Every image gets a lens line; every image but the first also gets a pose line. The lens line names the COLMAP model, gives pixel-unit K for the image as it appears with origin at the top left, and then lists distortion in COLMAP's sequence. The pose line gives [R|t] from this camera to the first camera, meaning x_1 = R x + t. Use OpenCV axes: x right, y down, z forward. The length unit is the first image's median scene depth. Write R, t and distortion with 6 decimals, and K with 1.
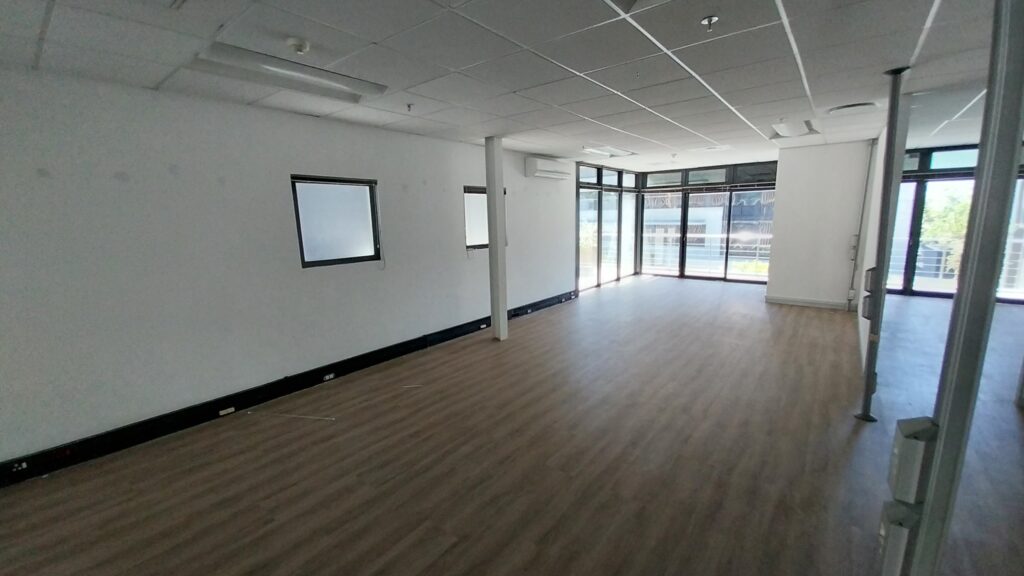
lens RADIAL K [[400.7, 0, 516.1], [0, 400.7, 291.0], [0, 0, 1]] dist [-0.000941, -0.007905]
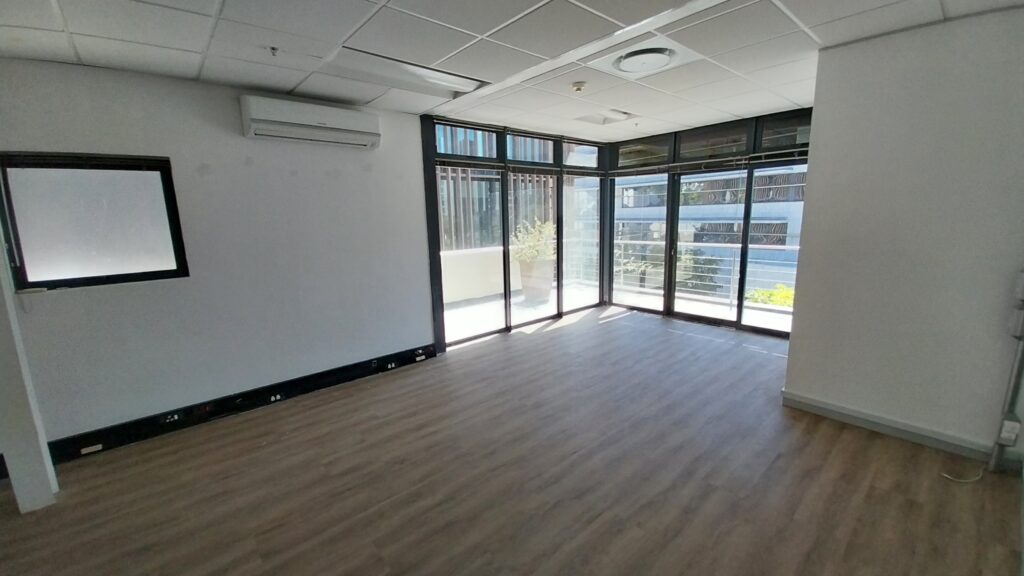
lens RADIAL K [[400.7, 0, 516.1], [0, 400.7, 291.0], [0, 0, 1]] dist [-0.000941, -0.007905]
pose [[0.985372, 0.034449, -0.166900, 0.319858], [-0.032677, 0.999377, 0.013351, -0.079806], [0.167256, -0.007702, 0.985883, 0.406389]]
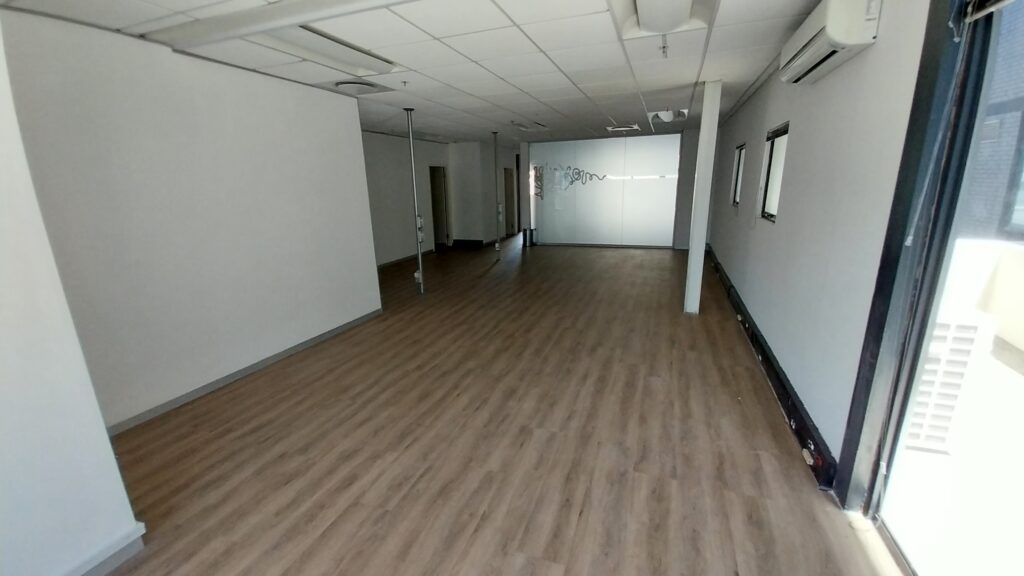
lens RADIAL K [[400.7, 0, 516.1], [0, 400.7, 291.0], [0, 0, 1]] dist [-0.000941, -0.007905]
pose [[-0.947143, 0.130424, -0.293104, 0.360389], [-0.007992, 0.903756, 0.427973, -0.189400], [0.320712, 0.407694, -0.854944, 0.990386]]
